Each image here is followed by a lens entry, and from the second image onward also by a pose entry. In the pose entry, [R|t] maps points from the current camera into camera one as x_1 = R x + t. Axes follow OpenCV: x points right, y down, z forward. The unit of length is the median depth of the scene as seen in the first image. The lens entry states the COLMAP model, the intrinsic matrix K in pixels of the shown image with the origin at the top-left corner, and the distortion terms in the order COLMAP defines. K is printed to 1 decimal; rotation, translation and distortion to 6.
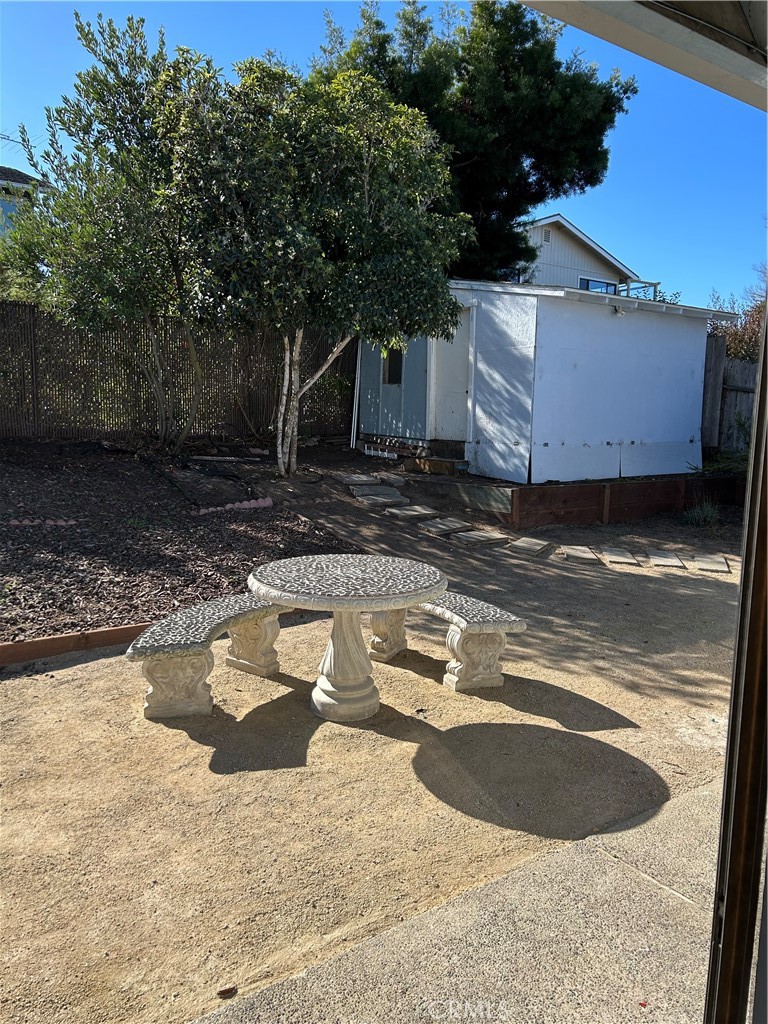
lens RADIAL K [[760.8, 0, 384.0], [0, 760.8, 512.0], [0, 0, 1]] dist [0.041560, -0.047674]
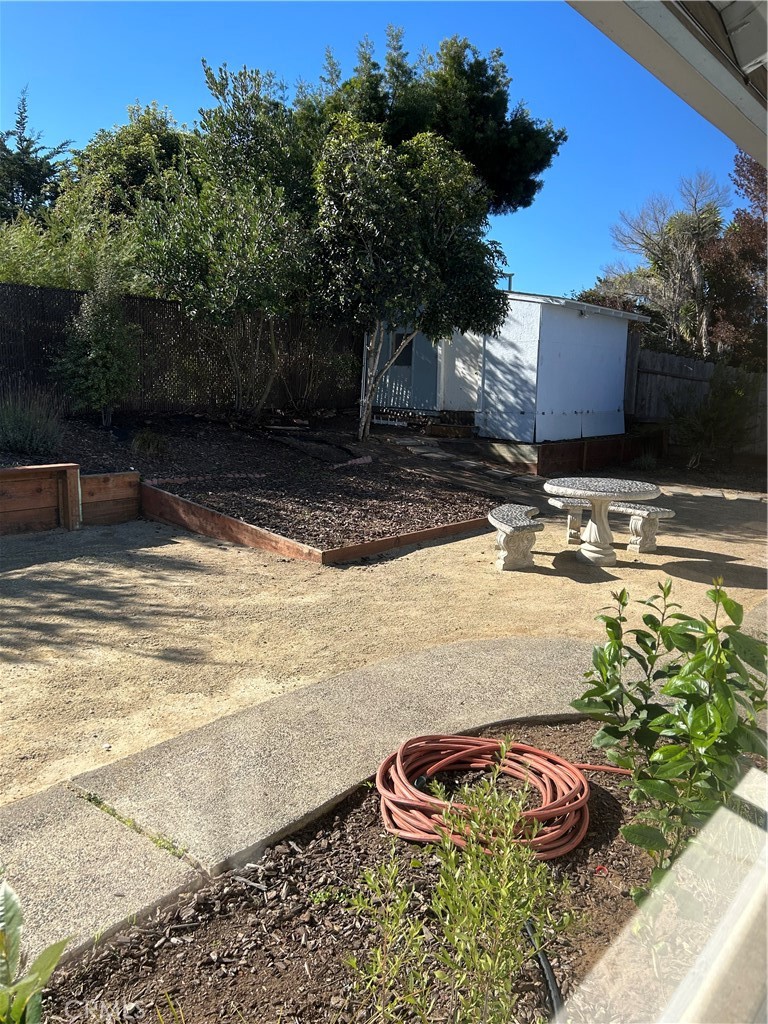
lens RADIAL K [[768.3, 0, 384.0], [0, 768.3, 512.0], [0, 0, 1]] dist [0.051050, -0.061948]
pose [[0.965073, -0.041113, 0.258736, -0.359406], [0.032143, 0.998730, 0.038807, 0.020553], [-0.260002, -0.029135, 0.965168, -0.215487]]
